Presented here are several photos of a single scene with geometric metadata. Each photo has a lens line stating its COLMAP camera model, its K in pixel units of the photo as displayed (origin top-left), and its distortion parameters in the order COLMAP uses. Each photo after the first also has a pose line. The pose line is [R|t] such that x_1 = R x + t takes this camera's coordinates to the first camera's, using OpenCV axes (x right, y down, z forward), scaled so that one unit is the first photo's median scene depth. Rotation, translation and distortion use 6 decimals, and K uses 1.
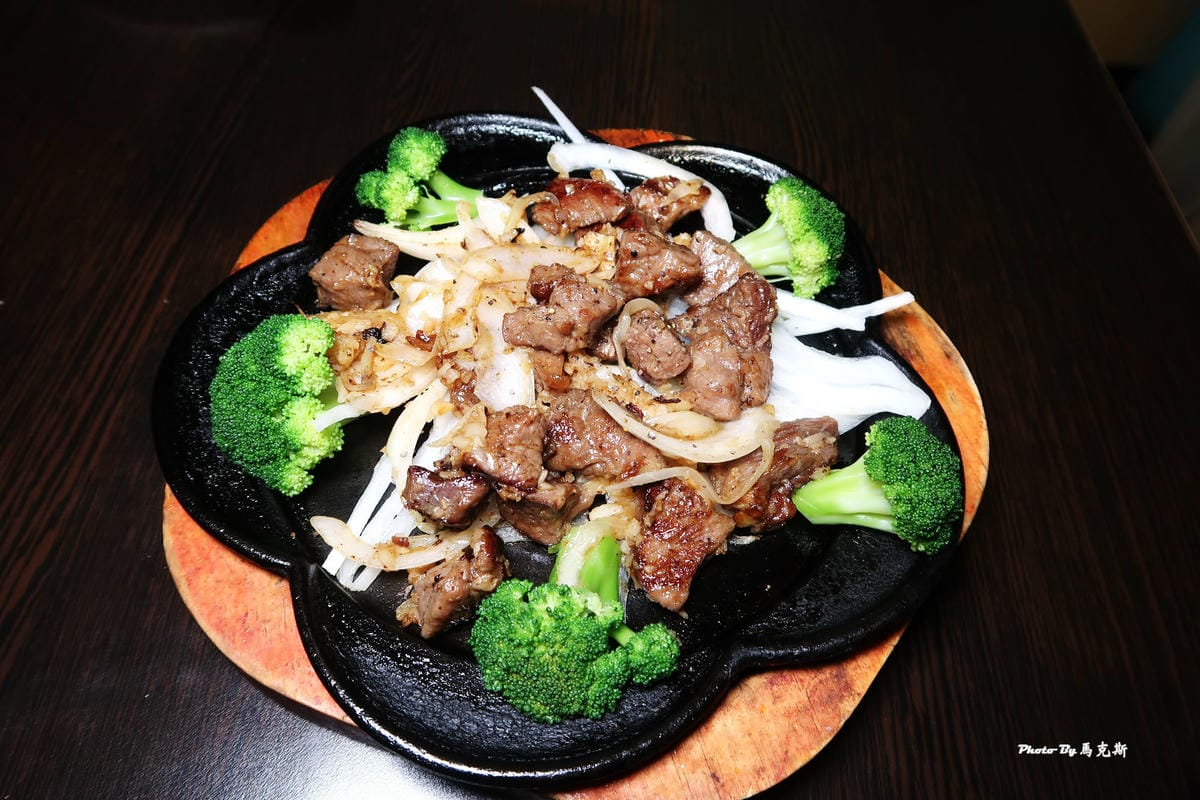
lens RADIAL K [[834.5, 0, 600.0], [0, 834.5, 404.6], [0, 0, 1]] dist [-0.020559, -0.010270]
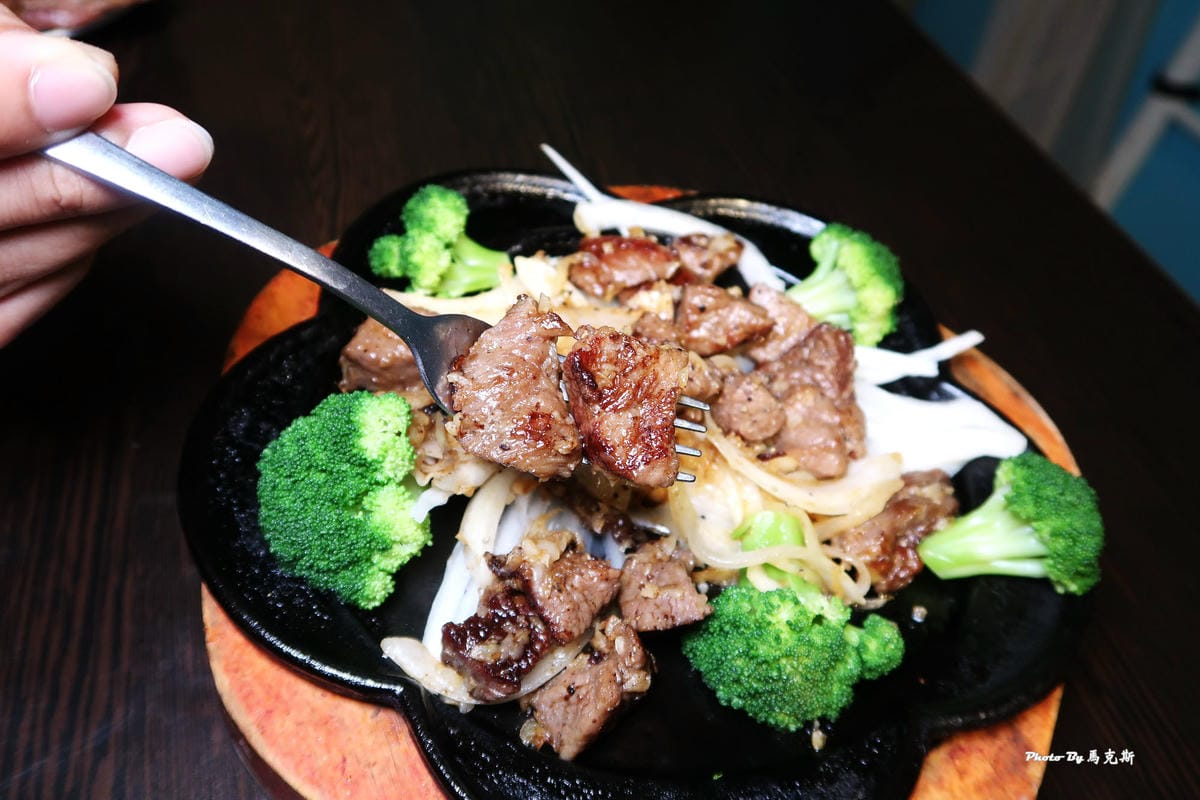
lens RADIAL K [[936.5, 0, 600.1], [0, 936.5, 399.8], [0, 0, 1]] dist [-0.008640, -0.005937]
pose [[0.981418, -0.071217, 0.178175, -0.288700], [0.094407, 0.987623, -0.125253, 0.041561], [-0.167050, 0.139747, 0.975994, 0.028012]]
